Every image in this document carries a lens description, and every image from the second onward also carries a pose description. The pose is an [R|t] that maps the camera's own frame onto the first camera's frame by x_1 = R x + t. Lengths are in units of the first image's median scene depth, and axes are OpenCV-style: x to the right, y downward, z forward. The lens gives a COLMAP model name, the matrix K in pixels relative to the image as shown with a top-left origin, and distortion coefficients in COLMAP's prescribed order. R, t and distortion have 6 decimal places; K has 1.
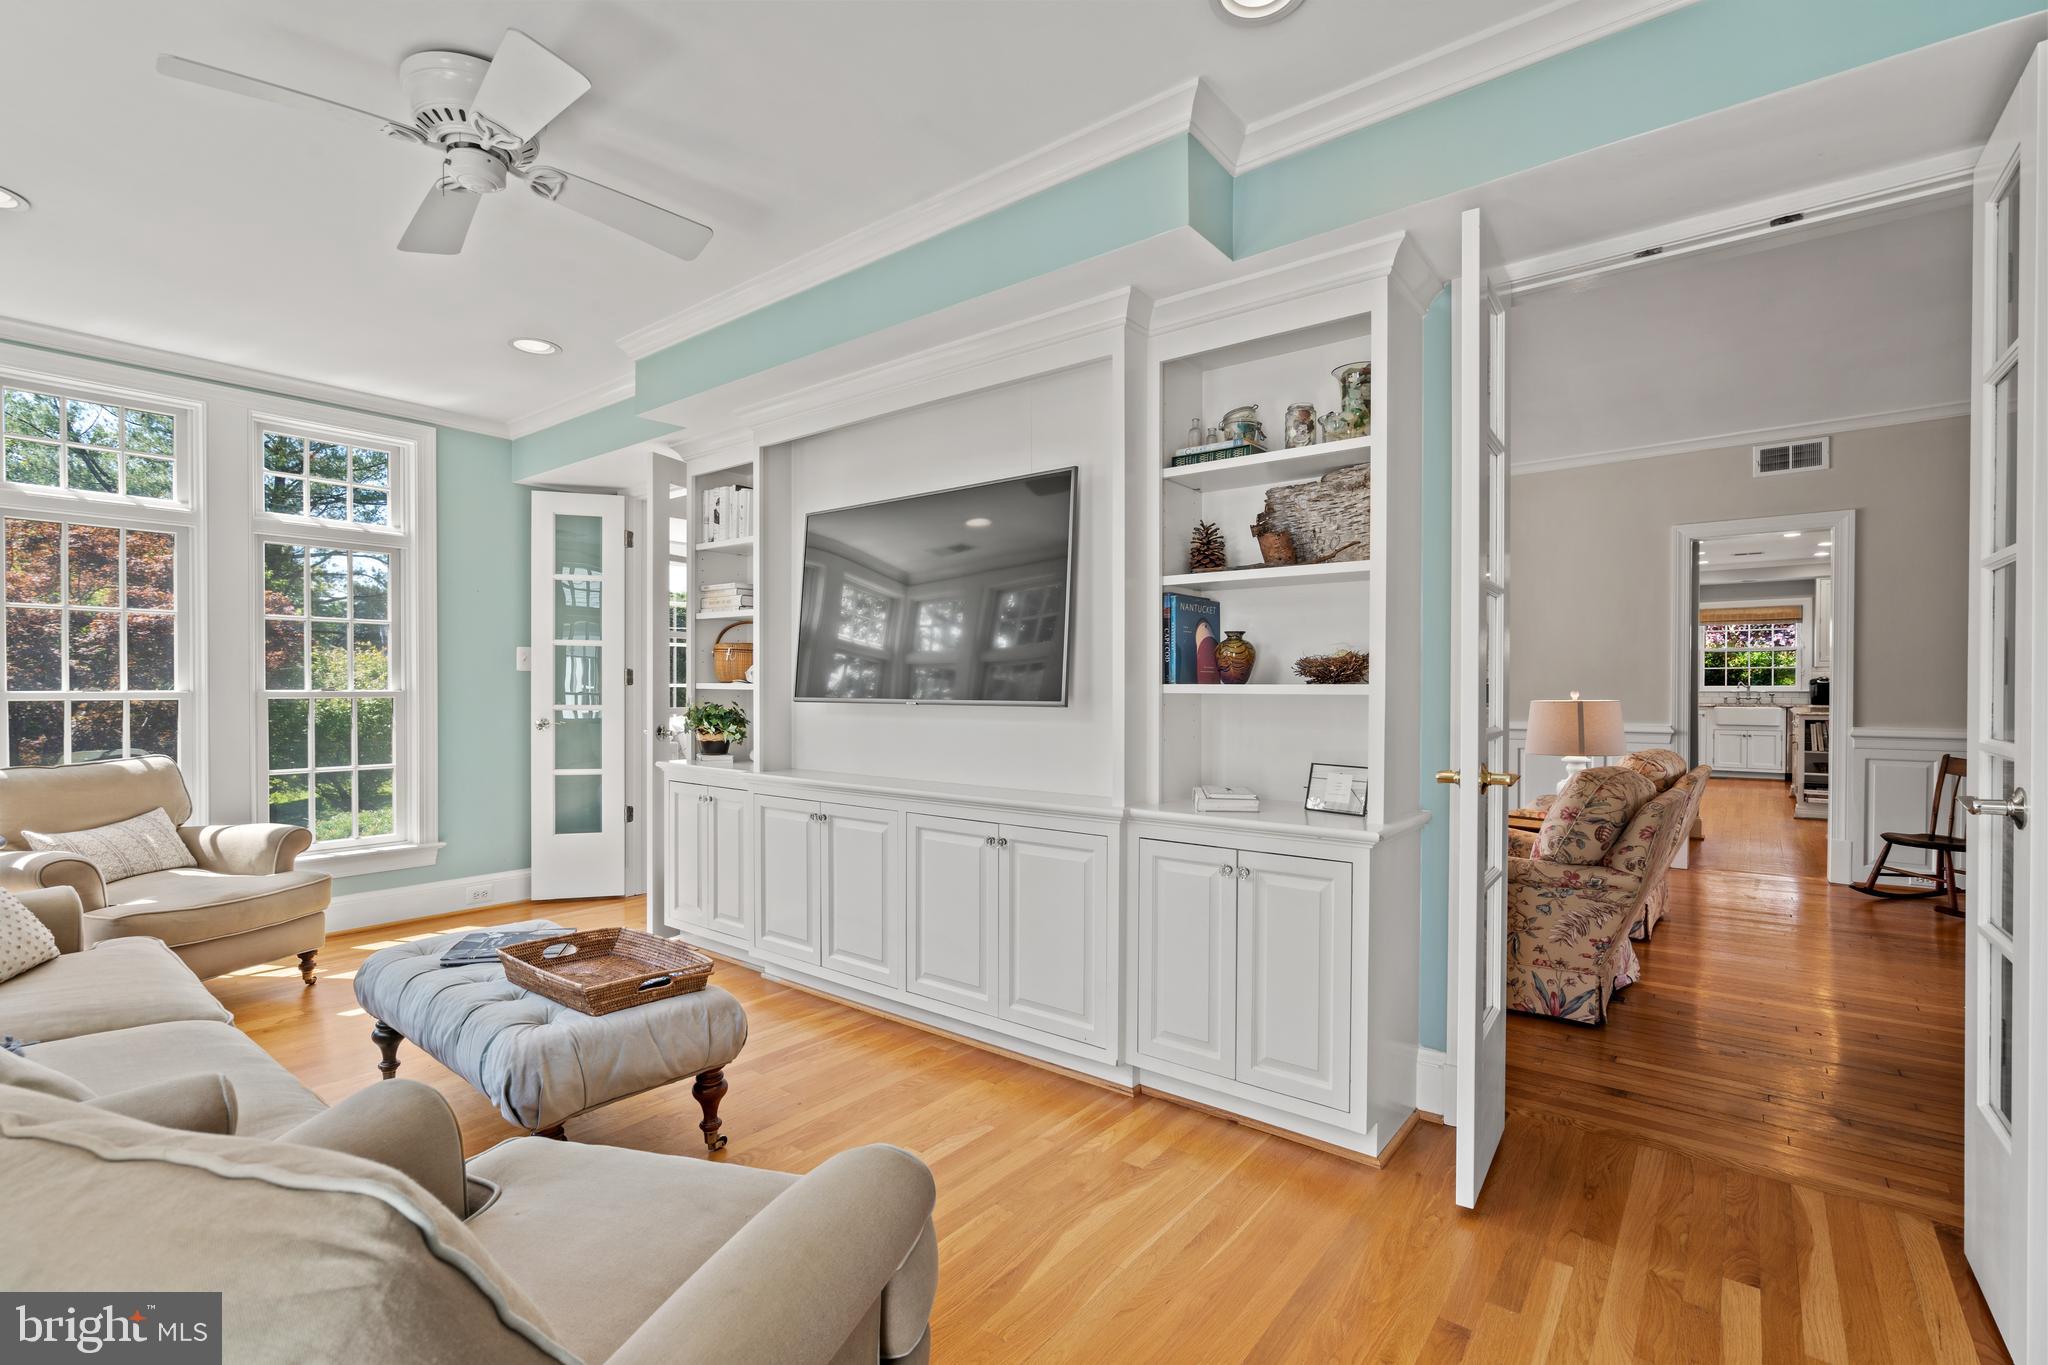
lens RADIAL K [[932.0, 0, 985.0], [0, 932.0, 699.4], [0, 0, 1]] dist [-0.007432, 0.002079]
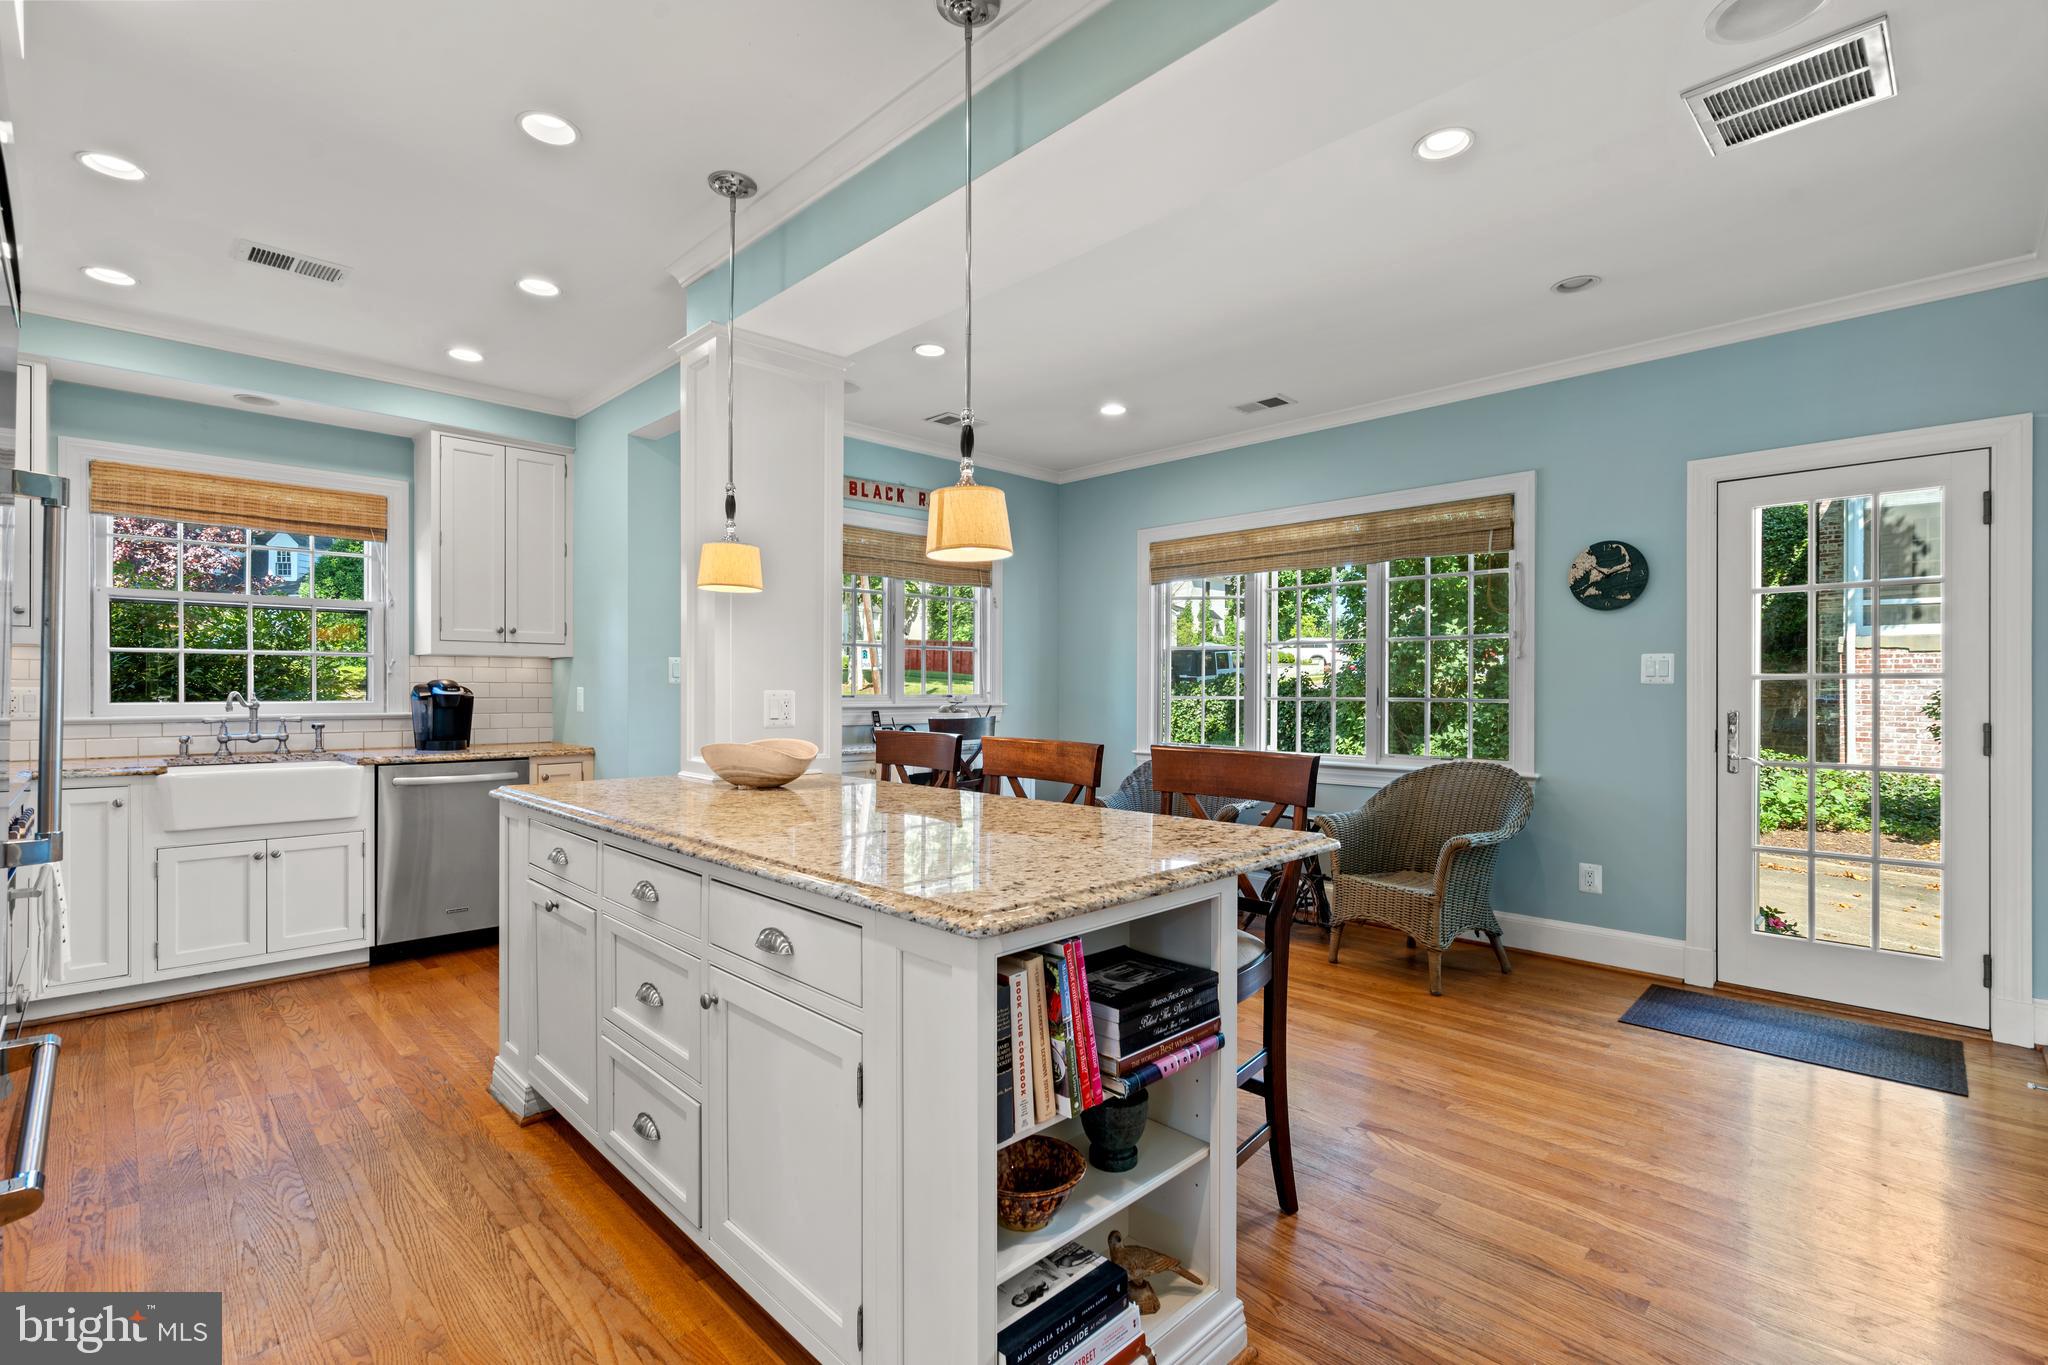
lens RADIAL K [[932.0, 0, 1015.2], [0, 932.0, 681.1], [0, 0, 1]] dist [-0.007432, 0.002079]
pose [[0.101490, 0.005939, 0.994819, 0.508099], [0.005063, 0.999966, -0.006486, -0.018896], [-0.994824, 0.005695, 0.101456, 0.684336]]
